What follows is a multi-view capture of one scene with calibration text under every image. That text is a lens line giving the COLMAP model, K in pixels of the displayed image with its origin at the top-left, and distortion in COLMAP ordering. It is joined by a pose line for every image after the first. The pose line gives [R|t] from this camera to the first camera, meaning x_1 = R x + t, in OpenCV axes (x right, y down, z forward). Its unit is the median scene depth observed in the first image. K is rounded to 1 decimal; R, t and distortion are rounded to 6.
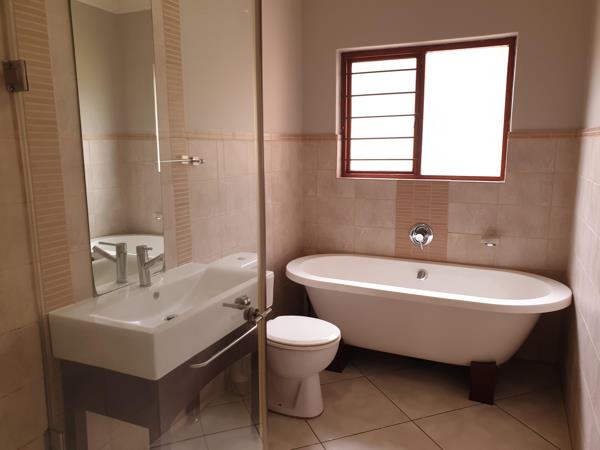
lens RADIAL K [[465.6, 0, 300.0], [0, 465.6, 225.0], [0, 0, 1]] dist [0.003442, 0.001169]
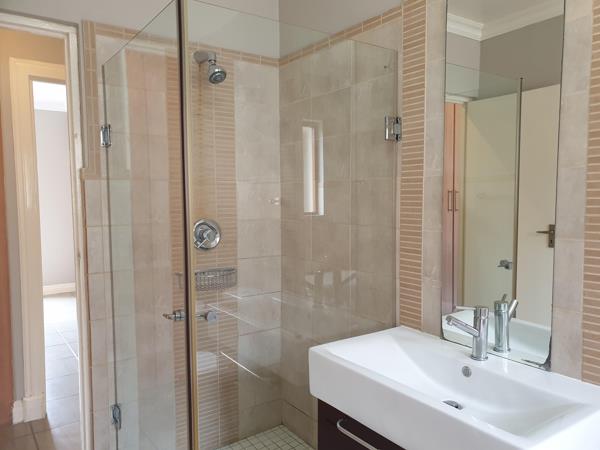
lens RADIAL K [[465.6, 0, 300.0], [0, 465.6, 225.0], [0, 0, 1]] dist [0.003442, 0.001169]
pose [[-0.514832, 0.068786, -0.854527, 0.535624], [-0.129983, 0.978989, 0.157117, -0.194423], [0.847380, 0.191963, -0.495074, 1.246705]]
